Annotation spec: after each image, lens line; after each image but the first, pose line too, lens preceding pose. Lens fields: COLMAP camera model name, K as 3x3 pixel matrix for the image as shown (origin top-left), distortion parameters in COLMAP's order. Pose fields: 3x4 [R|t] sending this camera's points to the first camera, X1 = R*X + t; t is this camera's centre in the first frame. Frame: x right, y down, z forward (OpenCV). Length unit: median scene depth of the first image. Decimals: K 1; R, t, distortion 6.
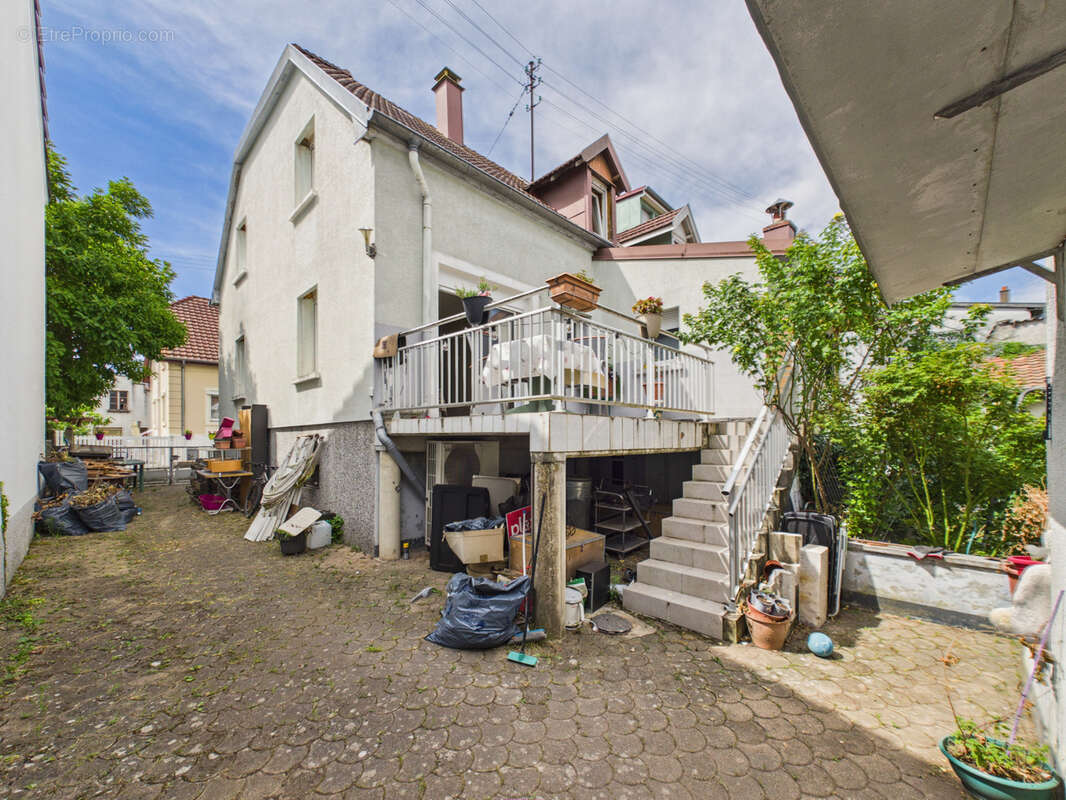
lens RADIAL K [[426.4, 0, 532.1], [0, 426.4, 437.0], [0, 0, 1]] dist [0.001316, 0.000144]
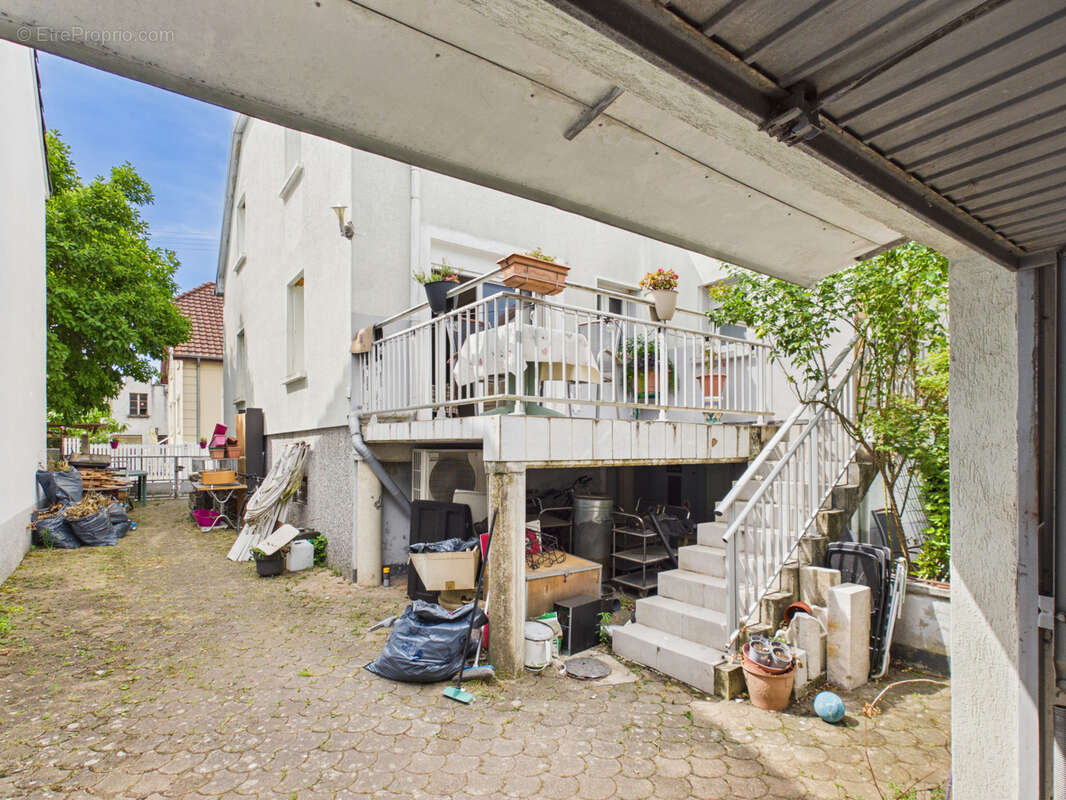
lens RADIAL K [[560.8, 0, 532.3], [0, 560.8, 447.6], [0, 0, 1]] dist [0.000643, 0.001500]
pose [[0.985656, -0.000081, -0.168765, 0.233797], [0.000695, 0.999993, 0.003576, 0.002928], [0.168763, -0.003642, 0.985650, -0.083524]]
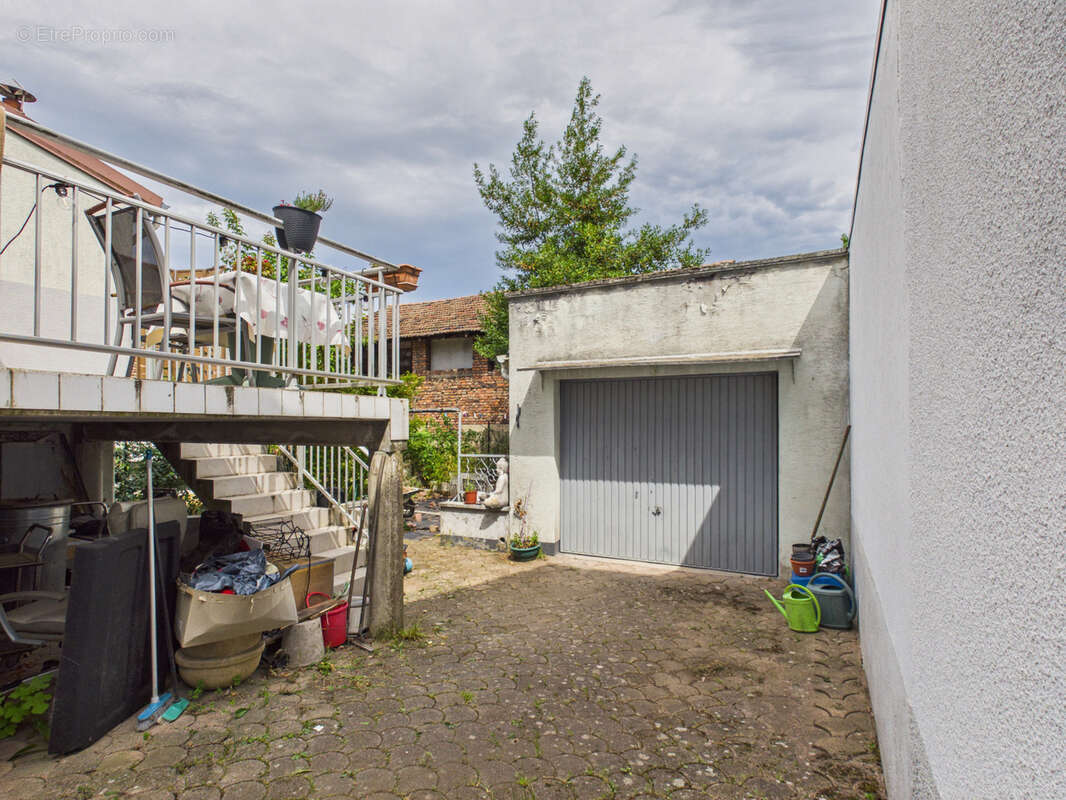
lens RADIAL K [[561.6, 0, 530.5], [0, 561.6, 421.5], [0, 0, 1]] dist [0.001640, 0.000290]
pose [[-0.287943, 0.010368, 0.957591, -1.020551], [-0.004168, 0.999918, -0.012080, 0.006561], [-0.957638, -0.007469, -0.287877, 0.873140]]
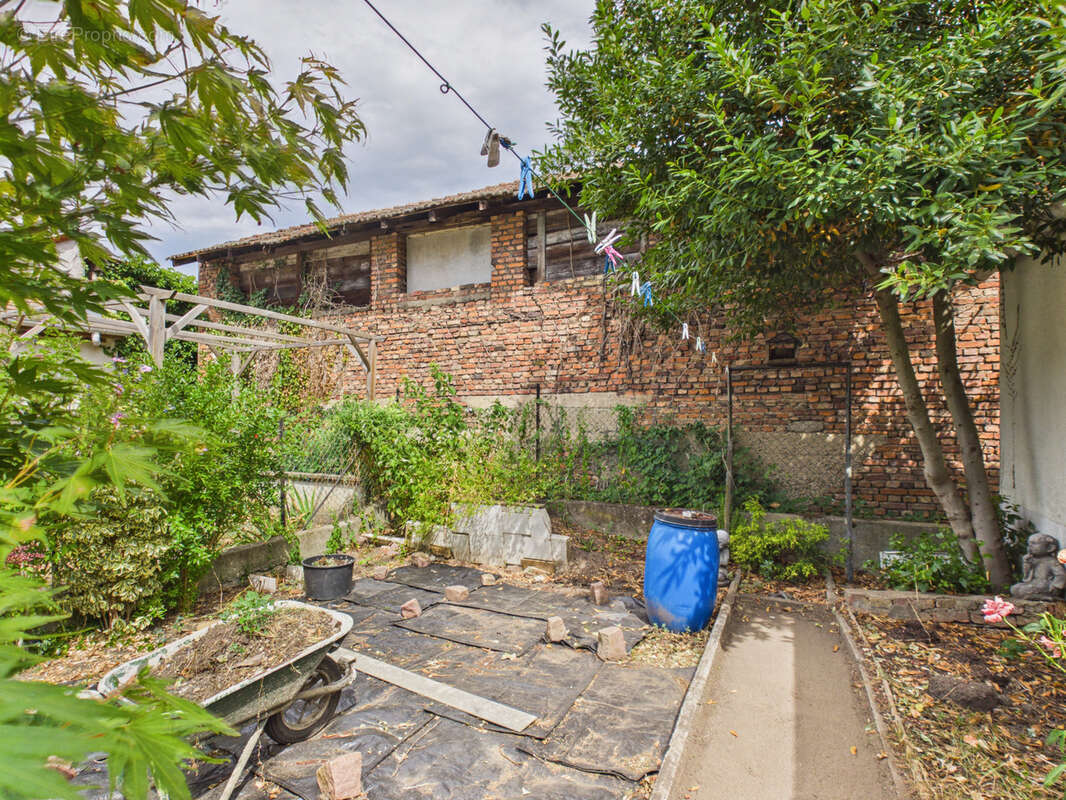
lens RADIAL K [[560.9, 0, 533.1], [0, 560.9, 415.8], [0, 0, 1]] dist [-0.000028, -0.000190]
pose [[-0.329891, 0.005500, 0.944003, 0.891712], [-0.003695, 0.999968, -0.007118, 0.062906], [-0.944012, -0.005836, -0.329860, 0.646281]]
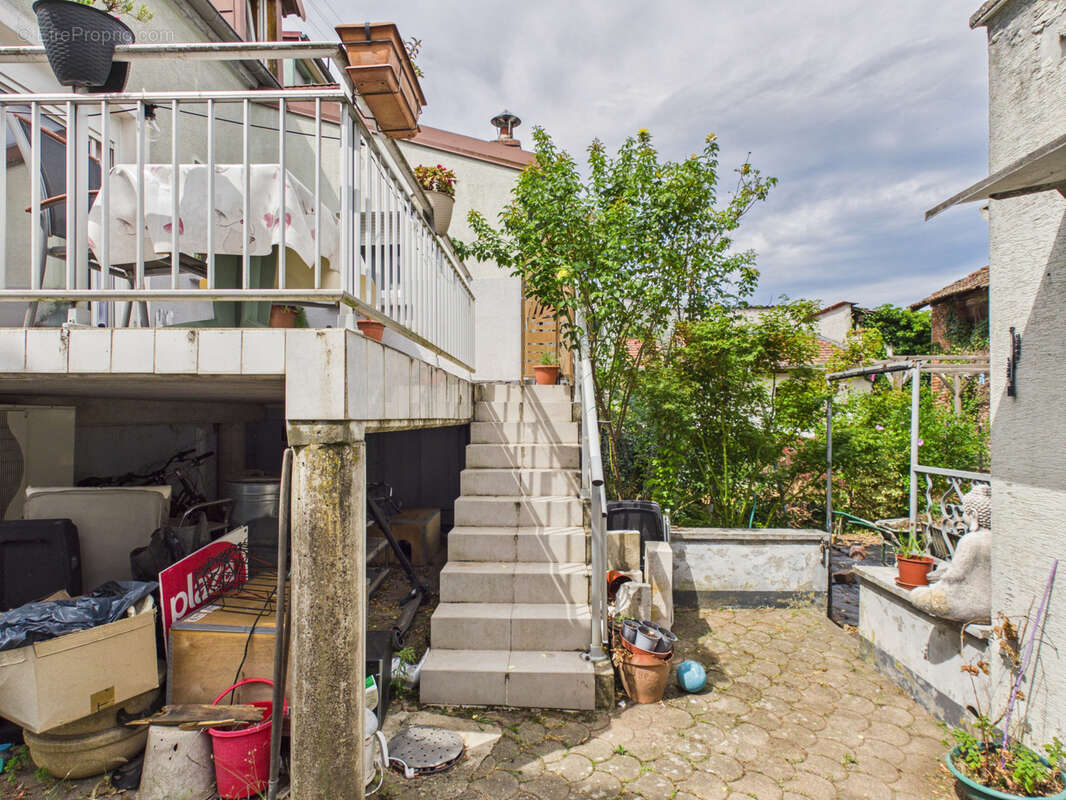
lens RADIAL K [[560.9, 0, 533.1], [0, 560.9, 415.8], [0, 0, 1]] dist [-0.000028, -0.000190]
pose [[0.745040, 0.003276, 0.667012, -0.158315], [-0.005212, 0.999986, 0.000911, 0.023438], [-0.667000, -0.004155, 0.745047, 0.349479]]
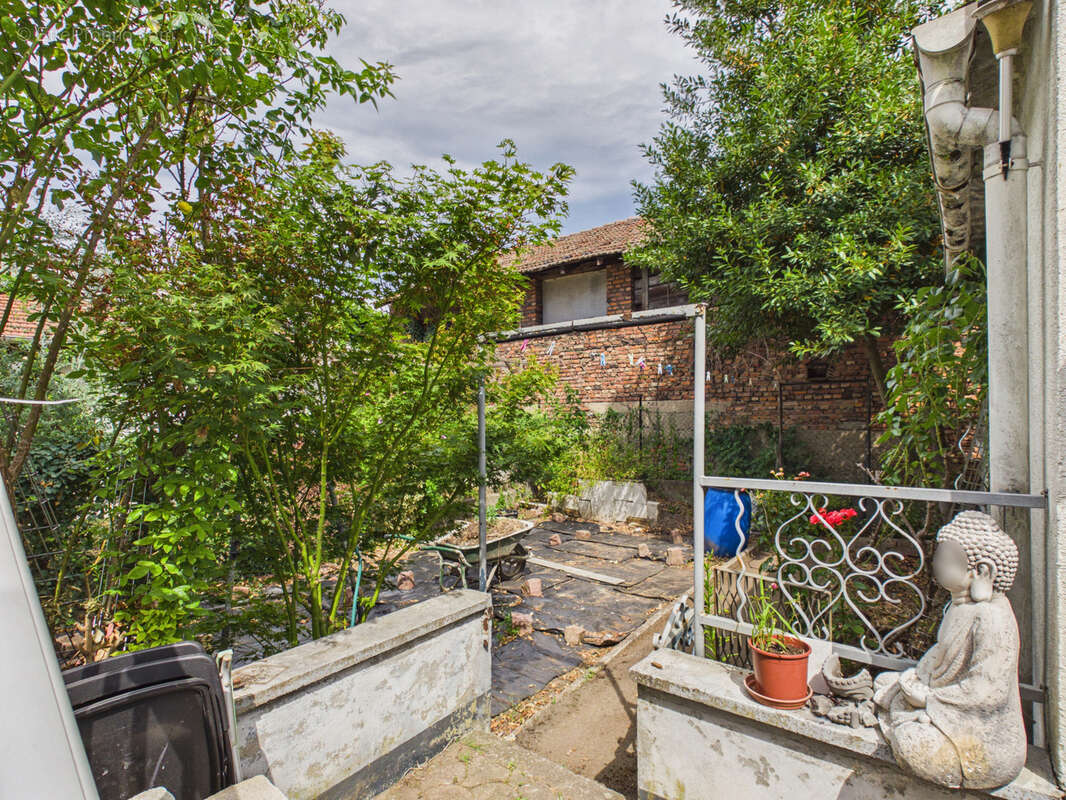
lens RADIAL K [[560.9, 0, 533.1], [0, 560.9, 415.8], [0, 0, 1]] dist [-0.000028, -0.000190]
pose [[-0.115503, -0.001469, 0.993306, 0.294513], [0.004245, 0.999989, 0.001972, 0.036207], [-0.993298, 0.004444, -0.115495, 0.770851]]
